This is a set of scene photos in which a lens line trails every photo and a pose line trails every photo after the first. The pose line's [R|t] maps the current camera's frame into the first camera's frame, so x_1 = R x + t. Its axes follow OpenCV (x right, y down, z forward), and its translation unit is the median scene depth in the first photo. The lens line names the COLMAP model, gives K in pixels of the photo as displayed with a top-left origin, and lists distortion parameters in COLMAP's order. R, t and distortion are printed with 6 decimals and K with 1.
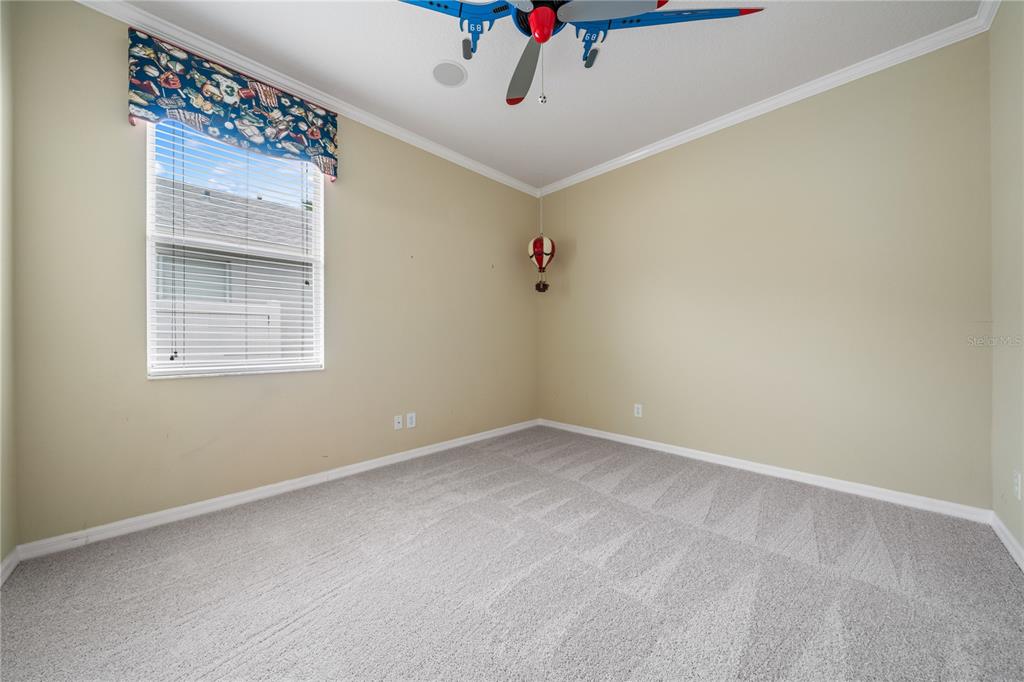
lens RADIAL K [[354.5, 0, 512.8], [0, 354.5, 339.9], [0, 0, 1]] dist [-0.001532, -0.000037]
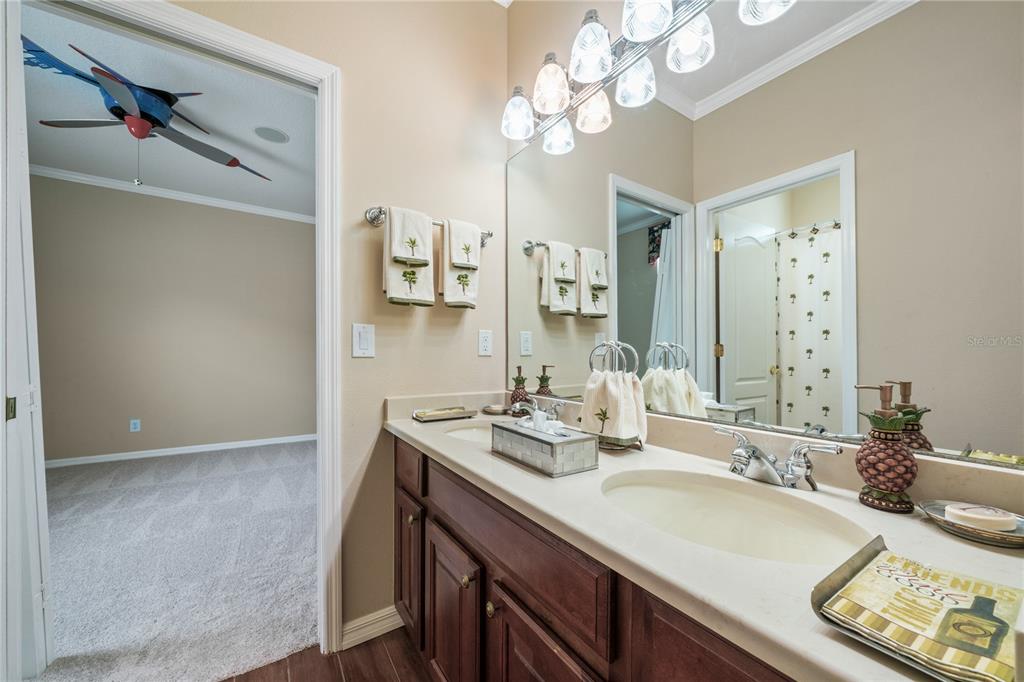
lens RADIAL K [[388.8, 0, 512.3], [0, 388.8, 348.4], [0, 0, 1]] dist [0.000406, 0.000005]
pose [[0.216534, 0.007257, 0.976248, -0.865338], [0.004686, 0.999953, -0.008472, -0.029994], [-0.976264, 0.006409, 0.216490, -0.581345]]
